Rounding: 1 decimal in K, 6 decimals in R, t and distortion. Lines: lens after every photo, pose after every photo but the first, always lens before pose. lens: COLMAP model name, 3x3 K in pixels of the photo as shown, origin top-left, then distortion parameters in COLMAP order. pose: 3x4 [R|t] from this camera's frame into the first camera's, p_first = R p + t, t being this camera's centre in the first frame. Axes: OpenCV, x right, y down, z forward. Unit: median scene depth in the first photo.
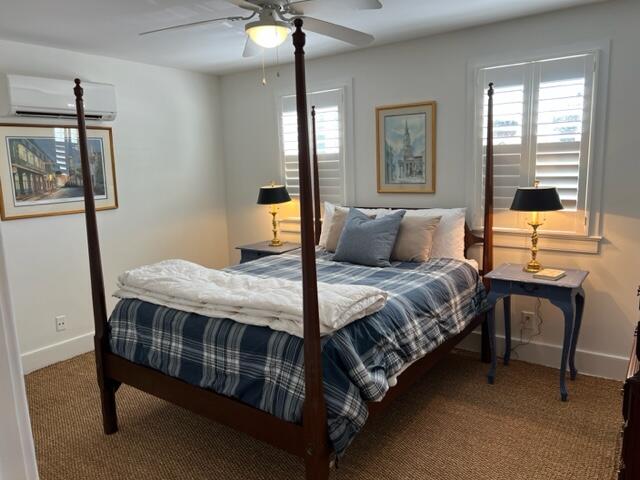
lens RADIAL K [[479.3, 0, 323.5], [0, 479.3, 242.0], [0, 0, 1]] dist [0.058223, -0.069156]
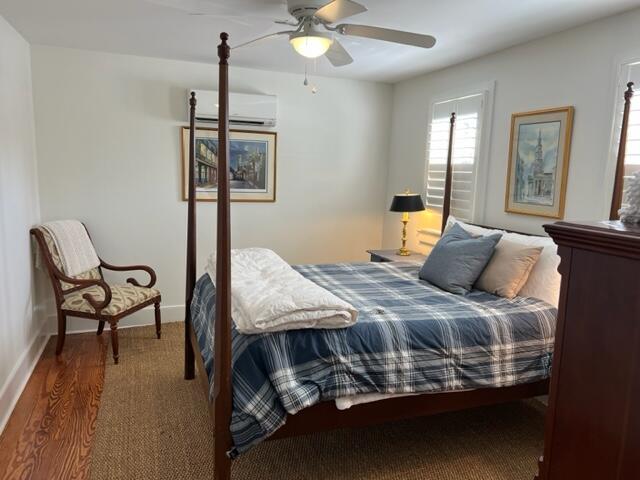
lens RADIAL K [[479.3, 0, 318.8], [0, 479.3, 239.9], [0, 0, 1]] dist [0.058223, -0.069156]
pose [[0.830574, 0.140579, -0.538873, 0.350605], [-0.150262, 0.988298, 0.026221, -0.028177], [0.536254, 0.059194, 0.841979, 0.102365]]
